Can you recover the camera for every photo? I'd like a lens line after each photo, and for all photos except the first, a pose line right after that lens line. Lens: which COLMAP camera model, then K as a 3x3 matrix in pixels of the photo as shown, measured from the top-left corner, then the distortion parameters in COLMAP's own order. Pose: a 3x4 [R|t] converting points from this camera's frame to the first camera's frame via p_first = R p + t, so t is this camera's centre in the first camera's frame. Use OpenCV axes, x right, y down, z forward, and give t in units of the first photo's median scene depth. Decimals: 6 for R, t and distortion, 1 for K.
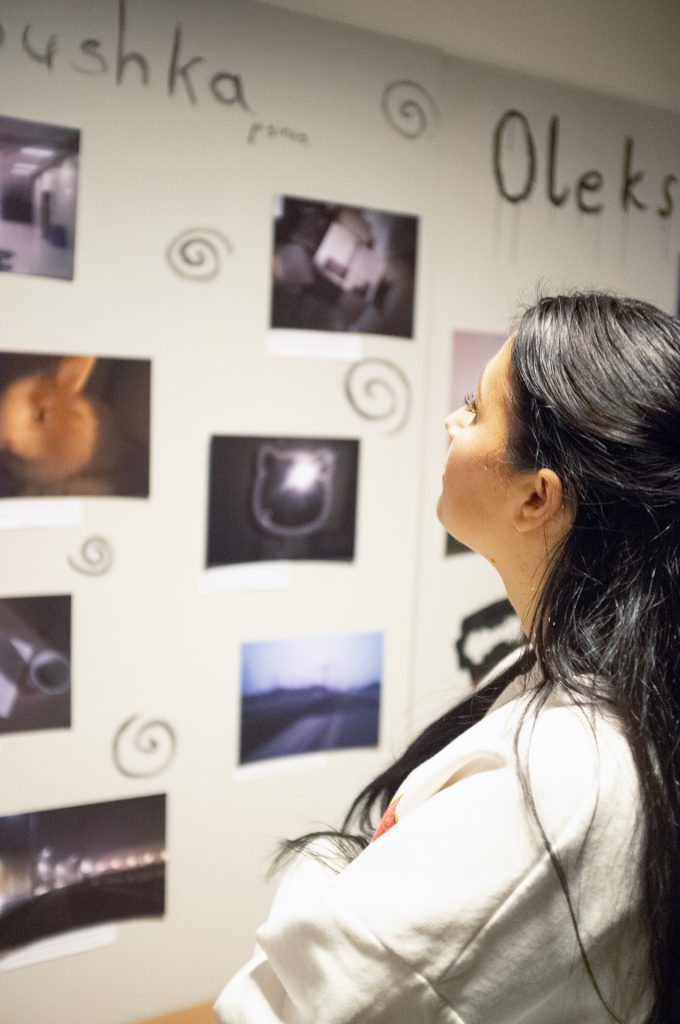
lens RADIAL K [[1077.8, 0, 340.5], [0, 1077.8, 519.4], [0, 0, 1]] dist [-0.002715, 0.000000]
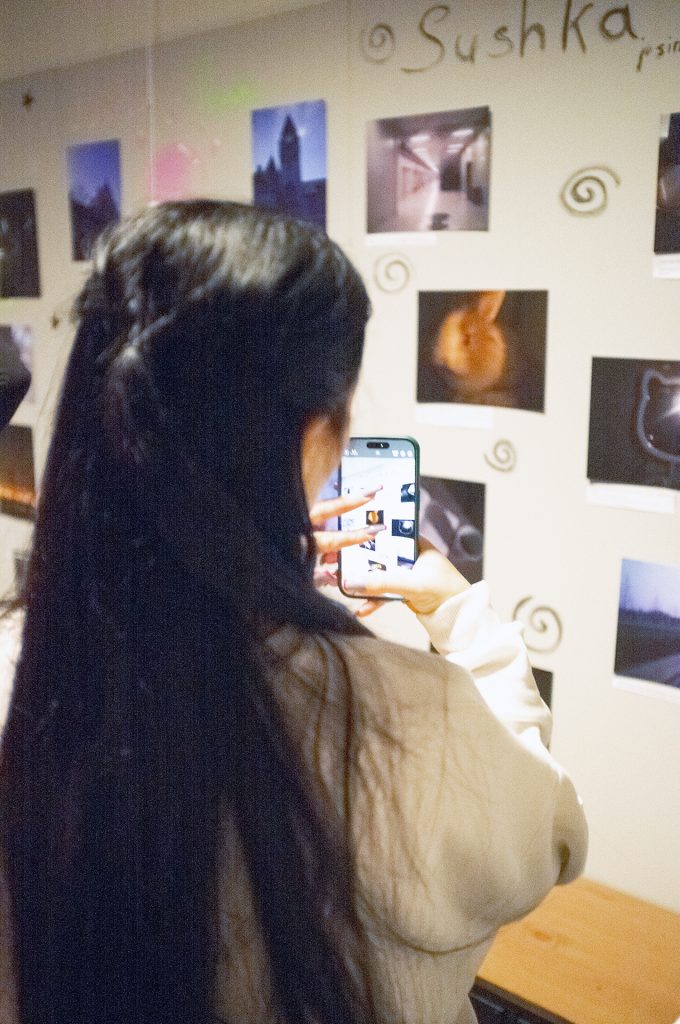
lens RADIAL K [[1077.8, 0, 339.8], [0, 1077.8, 506.7], [0, 0, 1]] dist [-0.002715, 0.000000]
pose [[0.304121, 0.138262, -0.942547, 0.889523], [-0.090537, 0.989128, 0.115882, -0.034540], [0.948321, 0.050093, 0.313333, 0.454619]]
